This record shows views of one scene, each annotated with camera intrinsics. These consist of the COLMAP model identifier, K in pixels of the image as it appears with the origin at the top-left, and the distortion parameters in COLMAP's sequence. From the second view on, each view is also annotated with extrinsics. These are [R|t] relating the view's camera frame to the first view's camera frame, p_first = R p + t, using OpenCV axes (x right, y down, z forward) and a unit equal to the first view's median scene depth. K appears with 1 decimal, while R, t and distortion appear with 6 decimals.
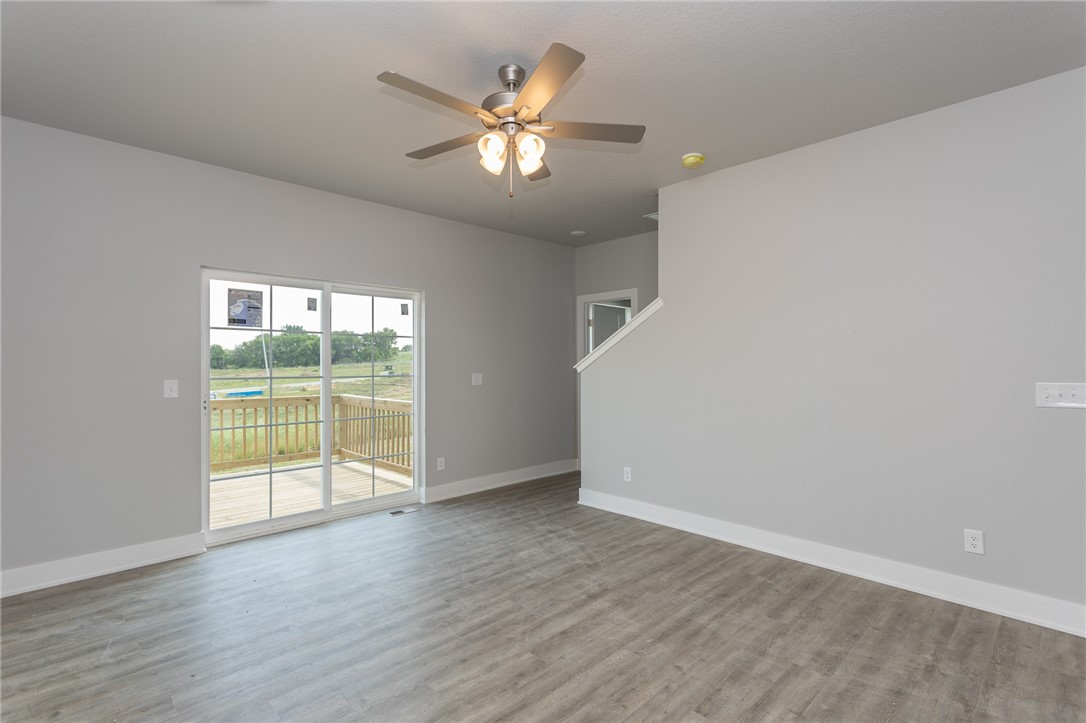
lens RADIAL K [[517.5, 0, 544.9], [0, 517.5, 368.7], [0, 0, 1]] dist [0.000079, -0.001745]
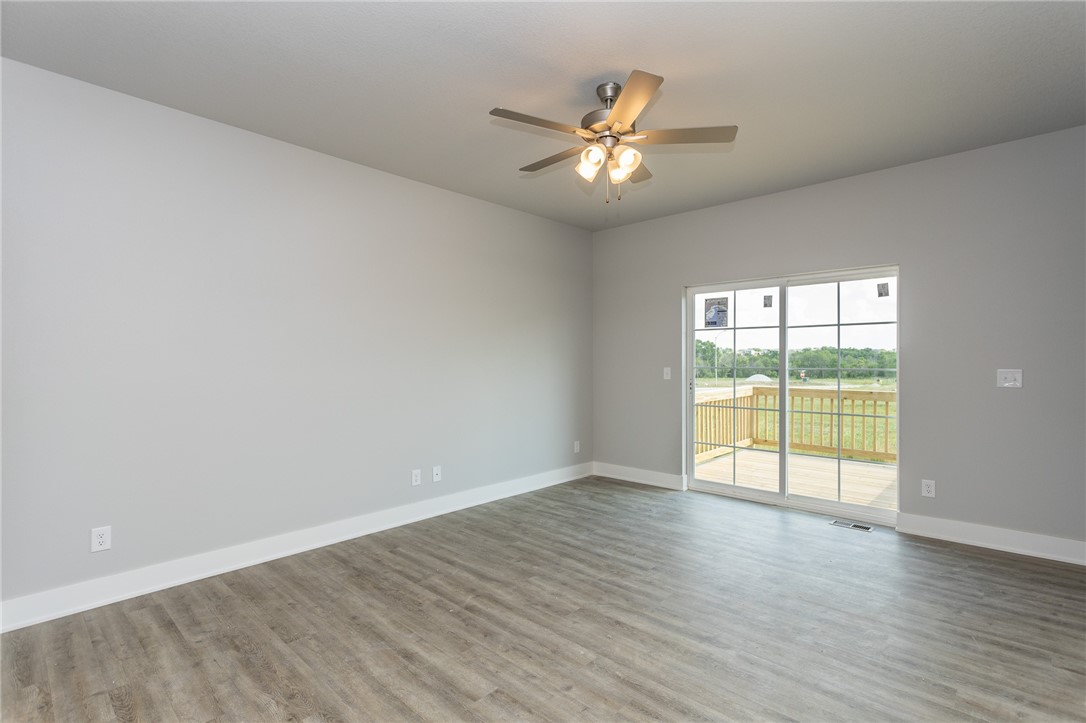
lens RADIAL K [[517.5, 0, 549.2], [0, 517.5, 362.6], [0, 0, 1]] dist [0.000079, -0.001745]
pose [[0.039313, 0.007141, -0.999201, 0.616169], [-0.007757, 0.999947, 0.006841, 0.000615], [0.999197, 0.007482, 0.039366, 0.492848]]
